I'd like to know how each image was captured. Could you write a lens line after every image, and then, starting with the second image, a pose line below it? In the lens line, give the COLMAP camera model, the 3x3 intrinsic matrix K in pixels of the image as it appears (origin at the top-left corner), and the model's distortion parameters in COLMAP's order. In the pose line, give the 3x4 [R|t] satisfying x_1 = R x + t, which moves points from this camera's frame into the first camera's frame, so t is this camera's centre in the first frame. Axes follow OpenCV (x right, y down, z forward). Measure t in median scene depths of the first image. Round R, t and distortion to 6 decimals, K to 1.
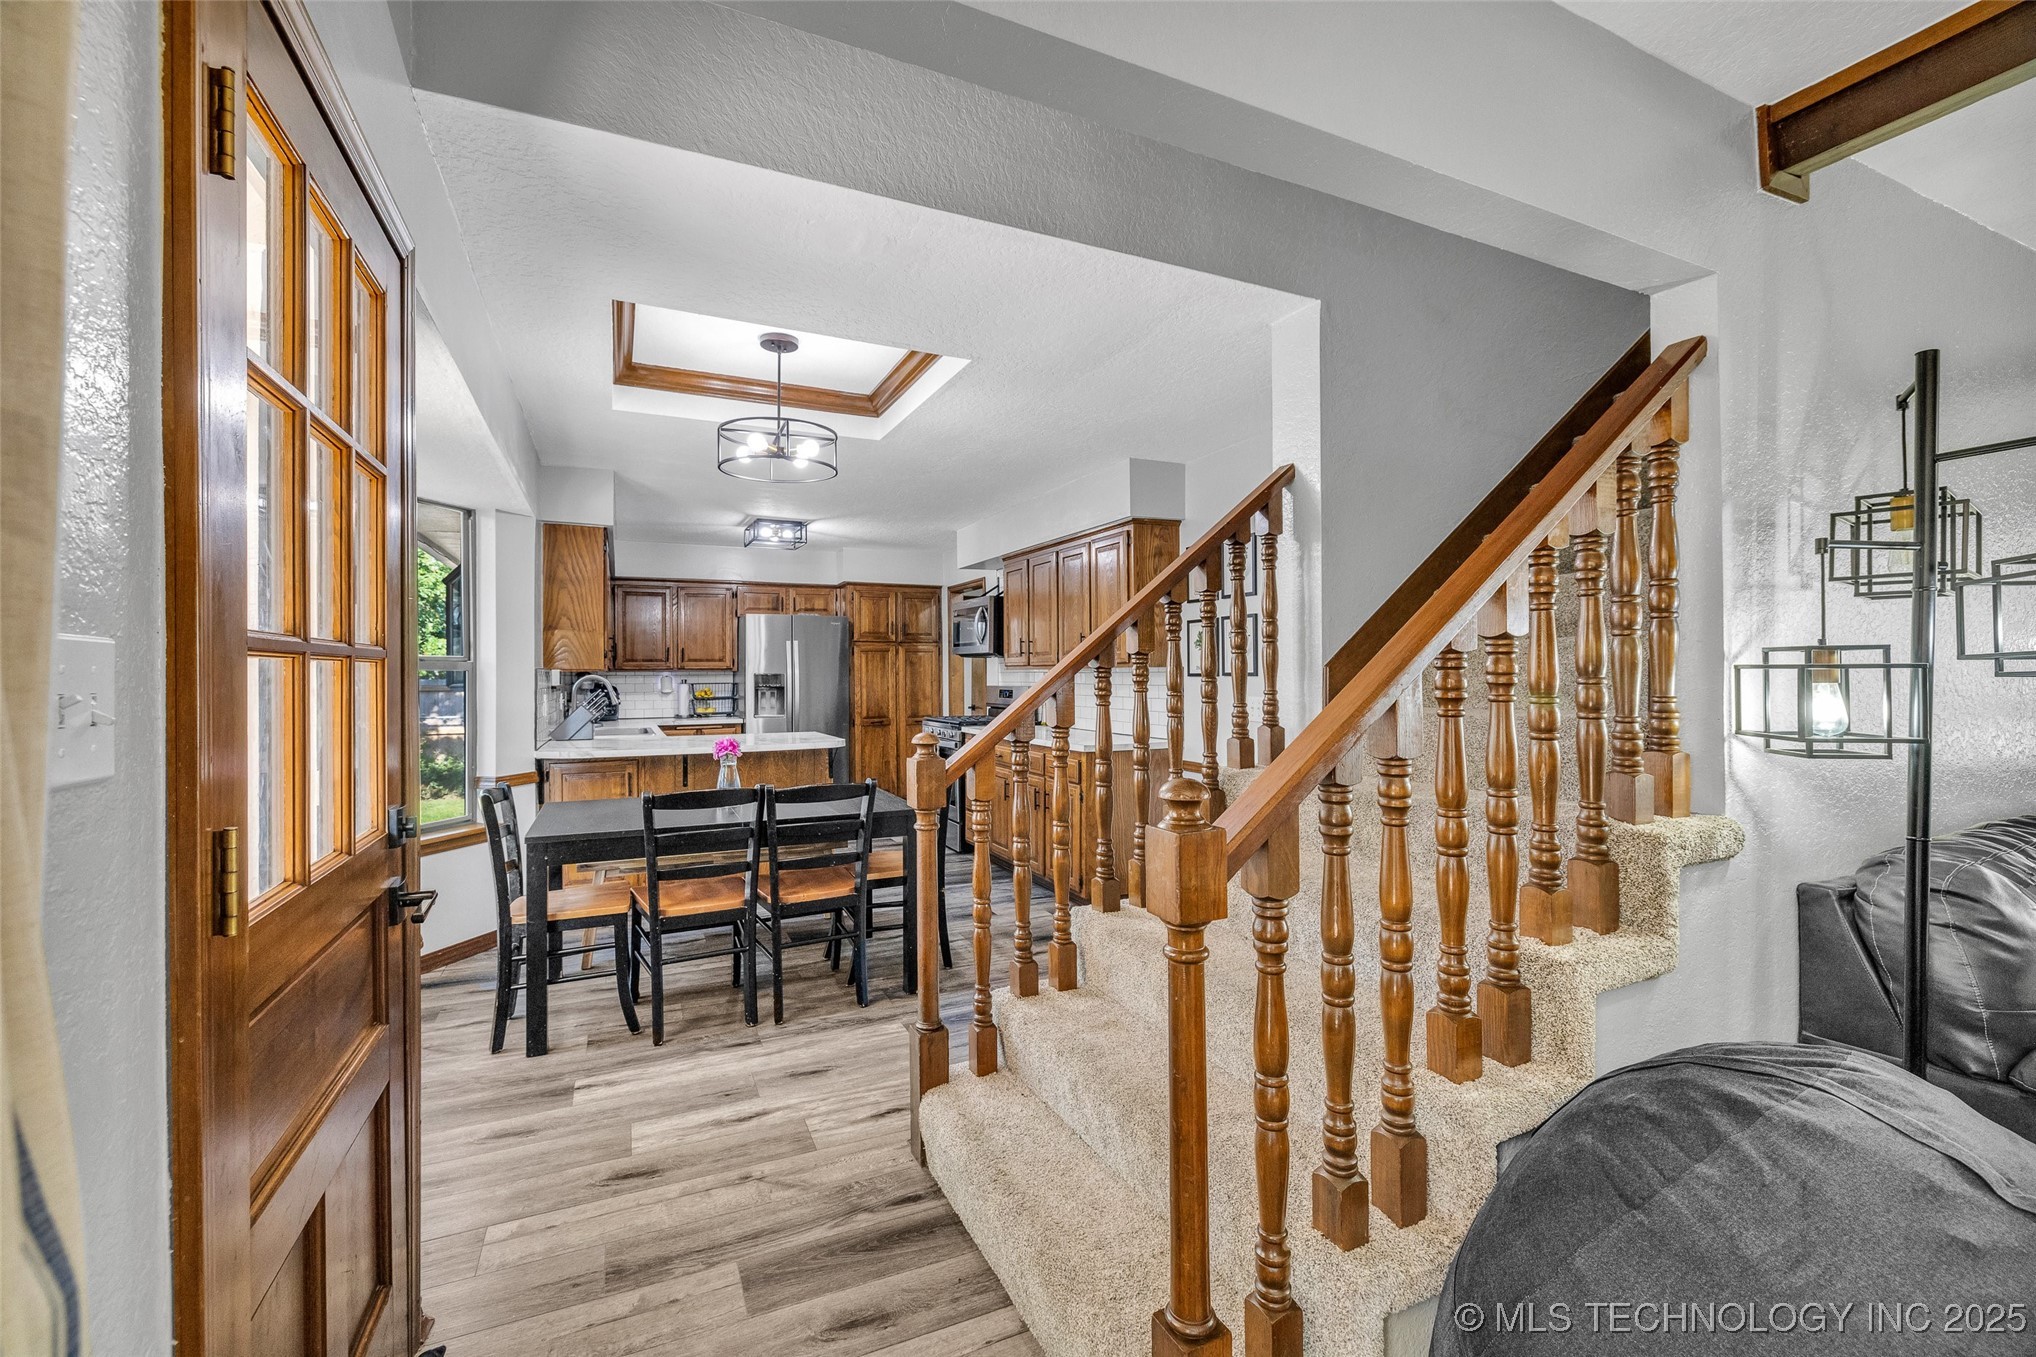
lens RADIAL K [[860.7, 0, 1018.0], [0, 860.7, 678.5], [0, 0, 1]] dist [-0.020288, -0.000046]
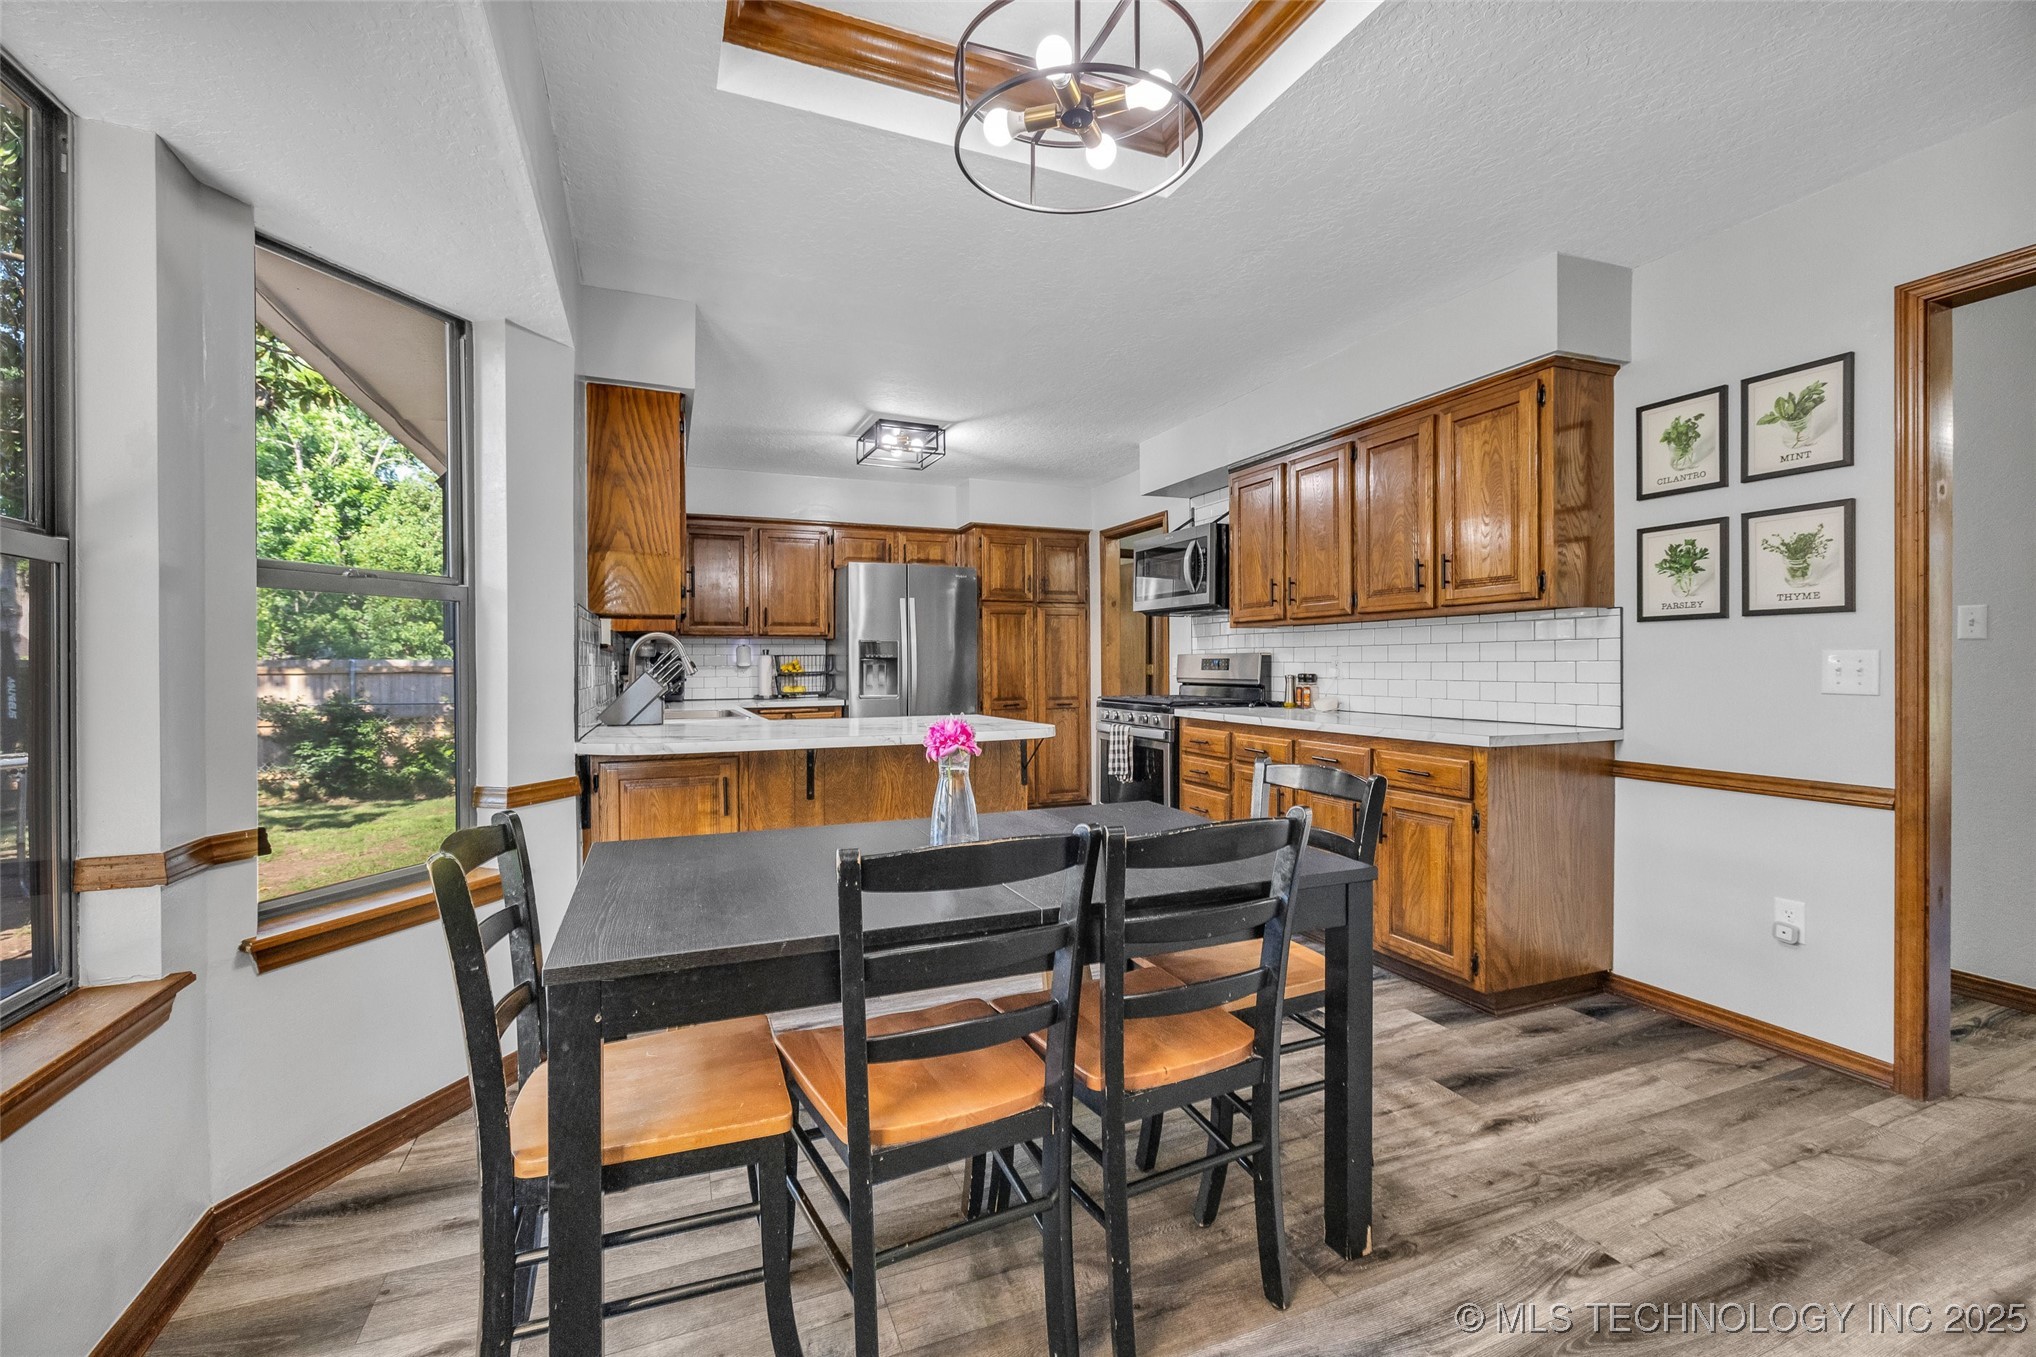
lens RADIAL K [[860.7, 0, 1018.0], [0, 860.7, 678.5], [0, 0, 1]] dist [-0.020288, -0.000046]
pose [[0.999140, 0.000673, -0.041454, -0.149028], [-0.000221, 0.999941, 0.010906, 0.021801], [0.041458, -0.010888, 0.999081, 0.268190]]
